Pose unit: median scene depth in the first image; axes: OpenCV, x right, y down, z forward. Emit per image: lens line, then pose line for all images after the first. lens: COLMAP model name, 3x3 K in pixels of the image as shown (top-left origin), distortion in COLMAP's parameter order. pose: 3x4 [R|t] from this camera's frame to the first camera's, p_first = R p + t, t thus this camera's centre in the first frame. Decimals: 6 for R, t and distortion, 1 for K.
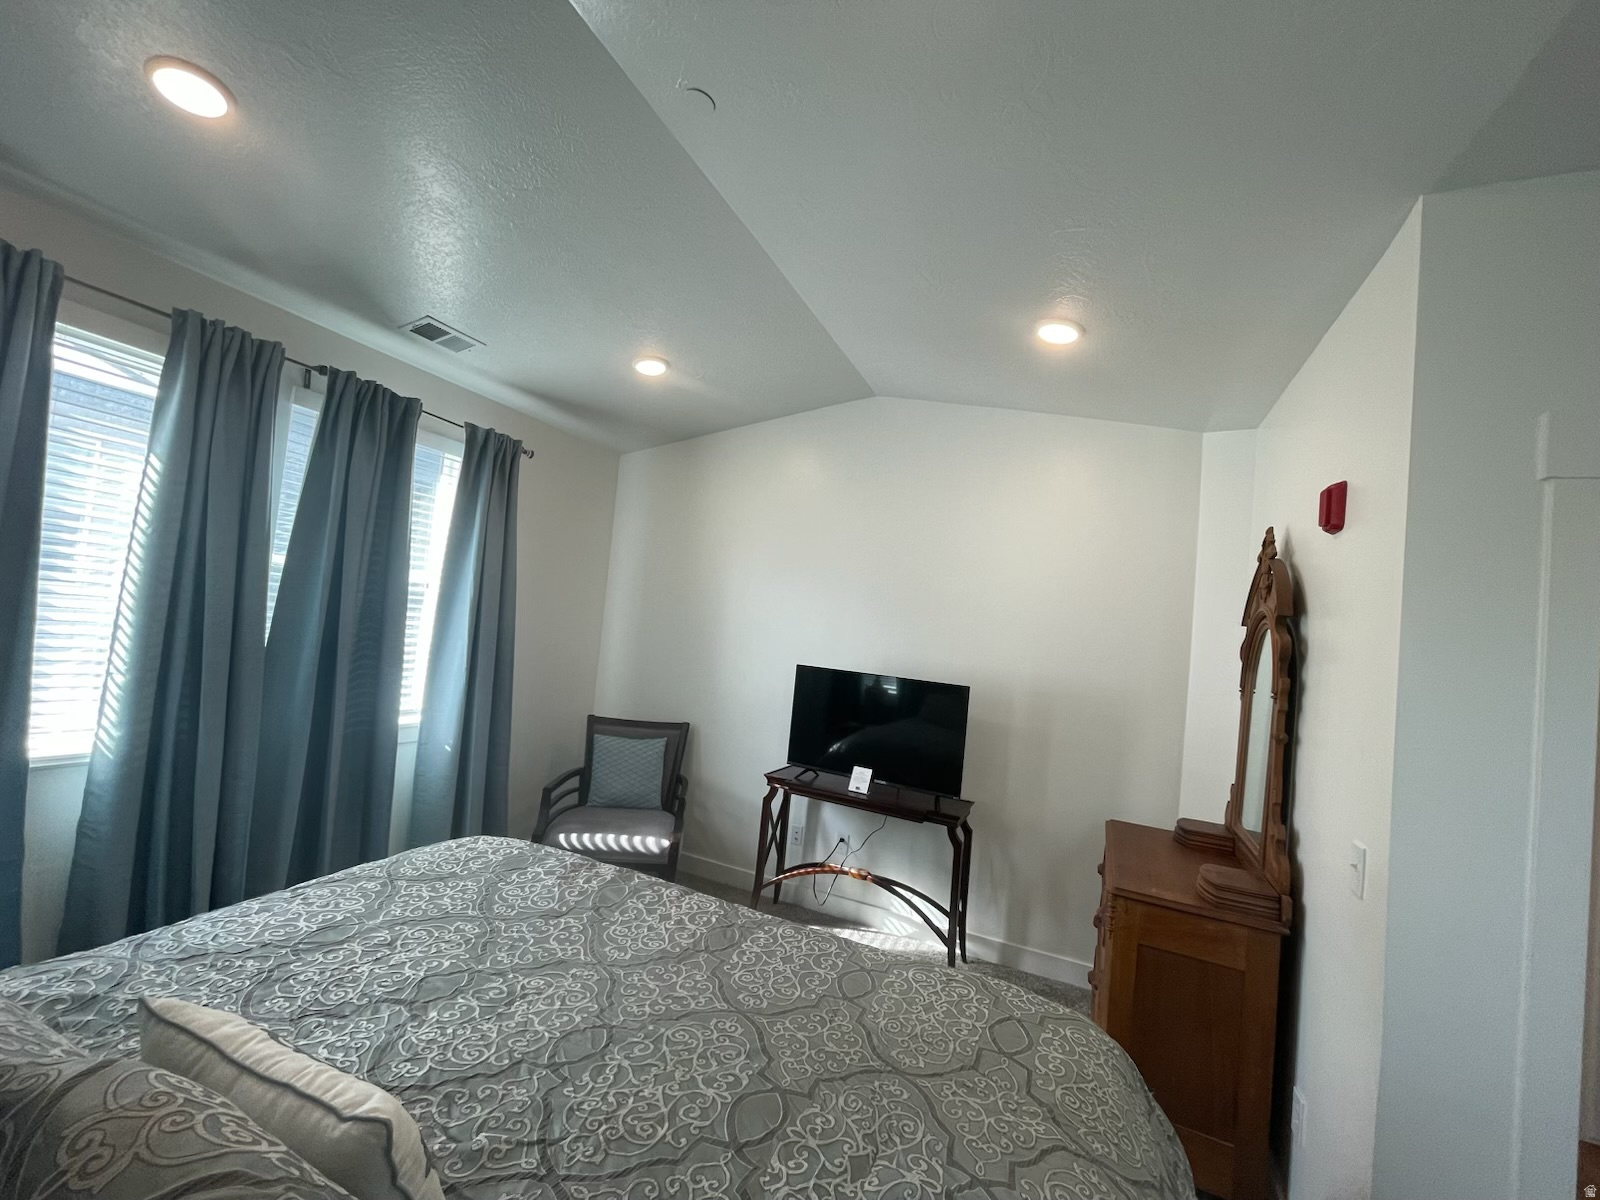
lens RADIAL K [[643.6, 0, 796.9], [0, 643.6, 601.6], [0, 0, 1]] dist [-0.000569, -0.000230]
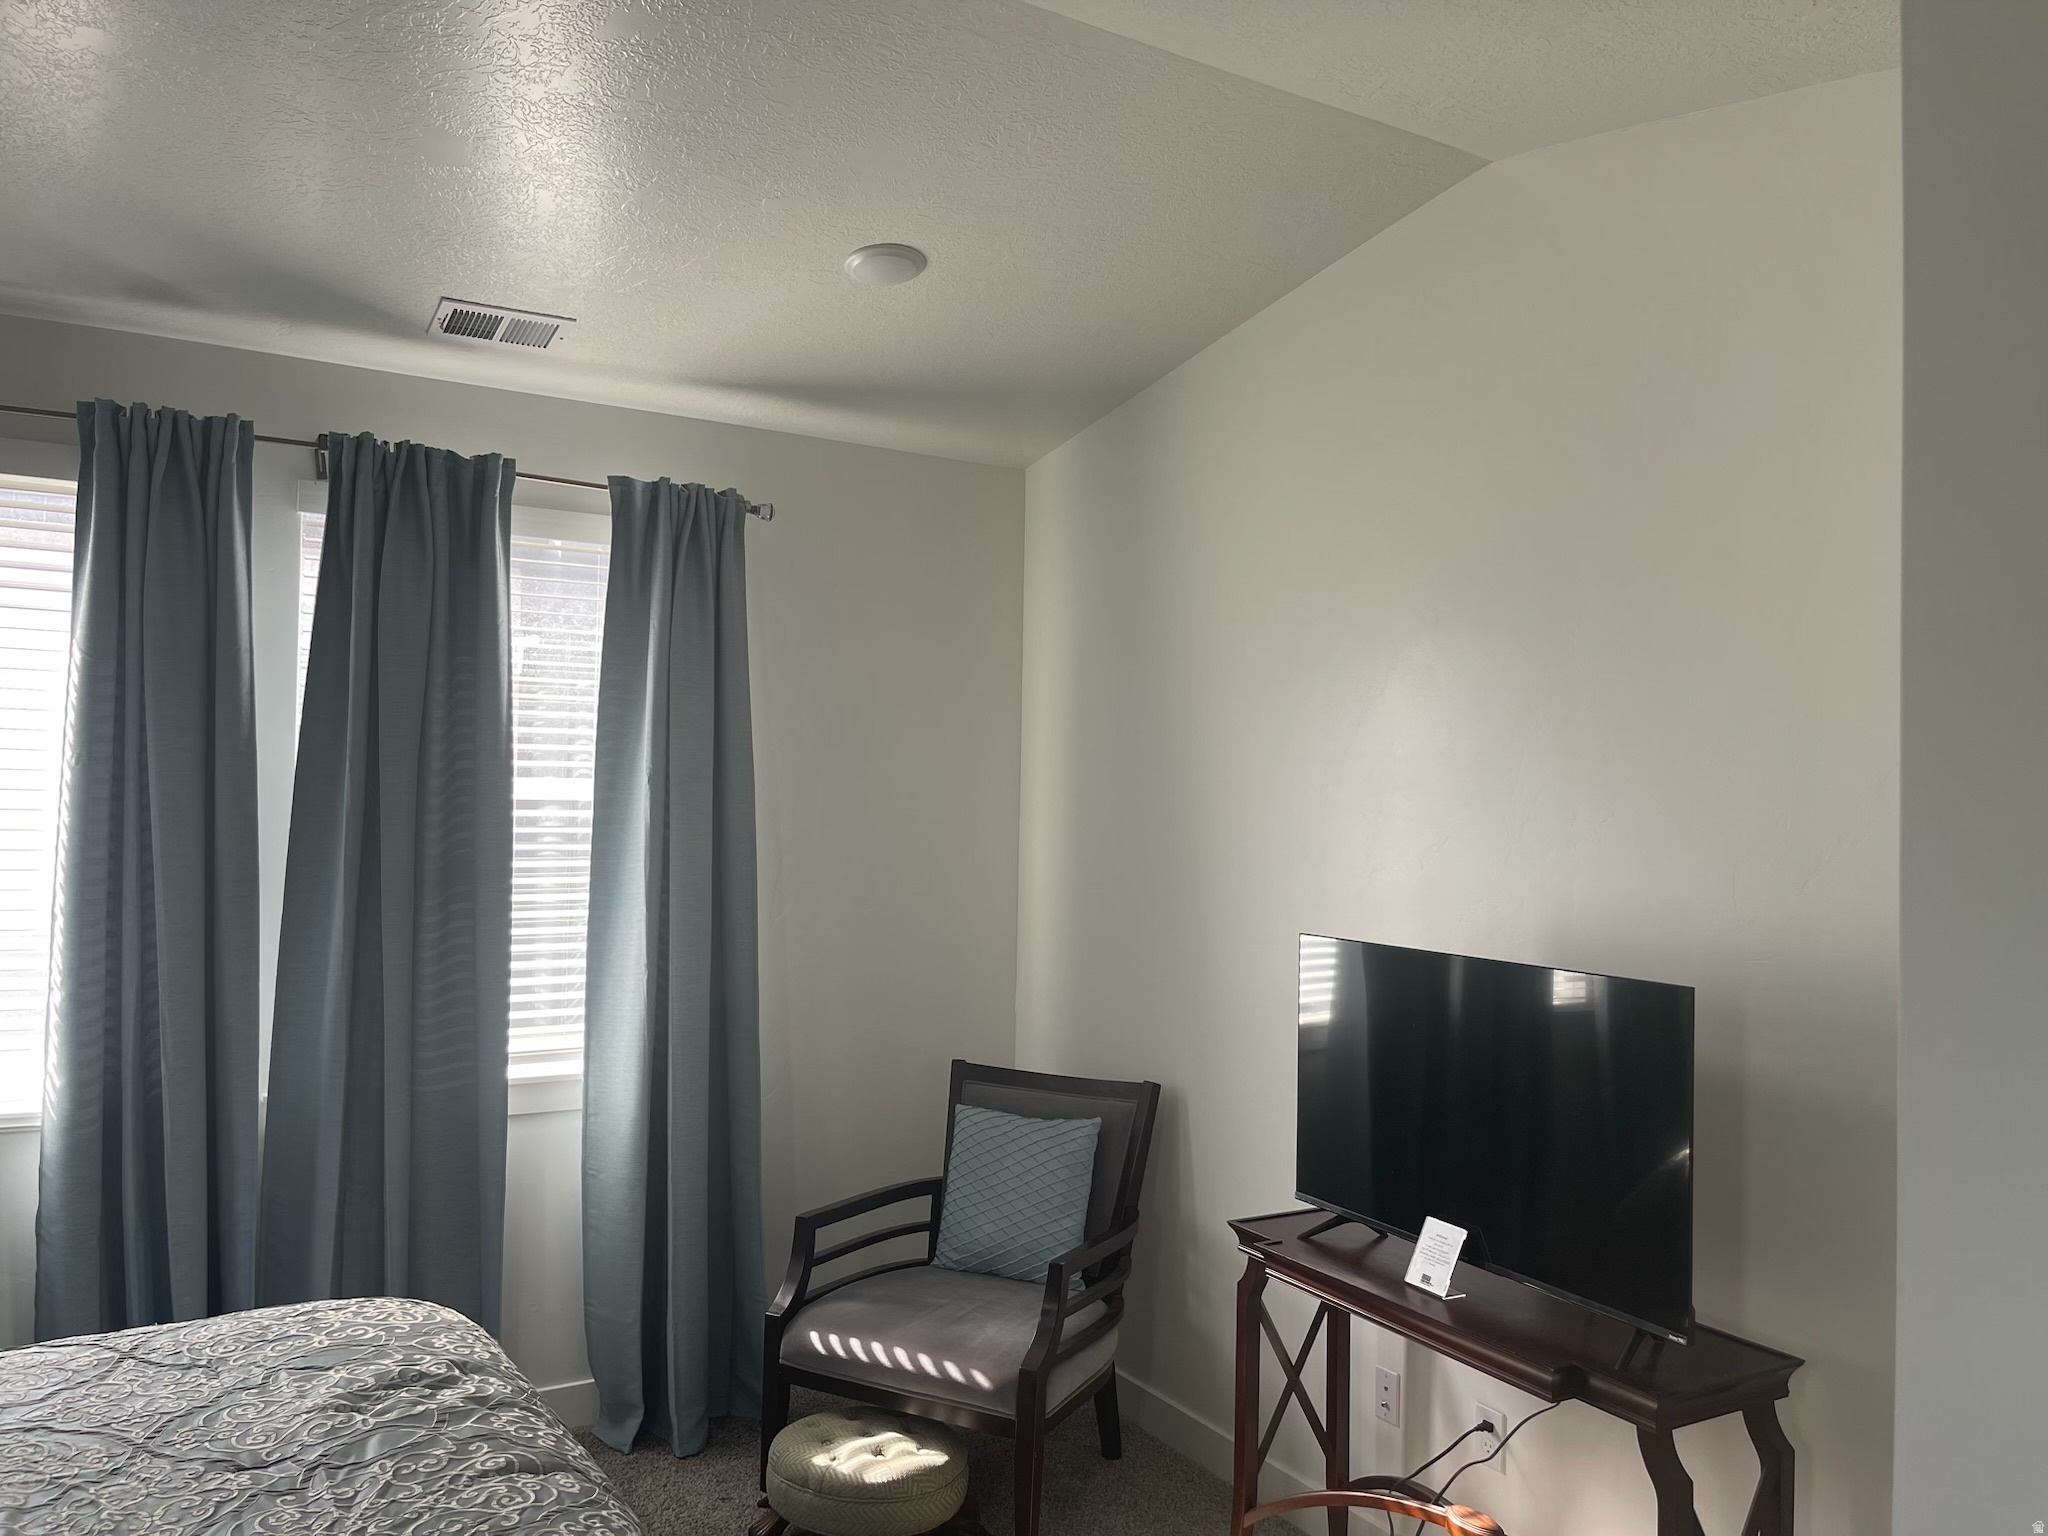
lens RADIAL K [[1545.6, 0, 1024.7], [0, 1545.6, 766.1], [0, 0, 1]] dist [0.069394, -0.089565]
pose [[0.826861, -0.091772, -0.554869, 0.406457], [0.084109, 0.995680, -0.039342, 0.022788], [0.556082, -0.014140, 0.831007, 0.162035]]
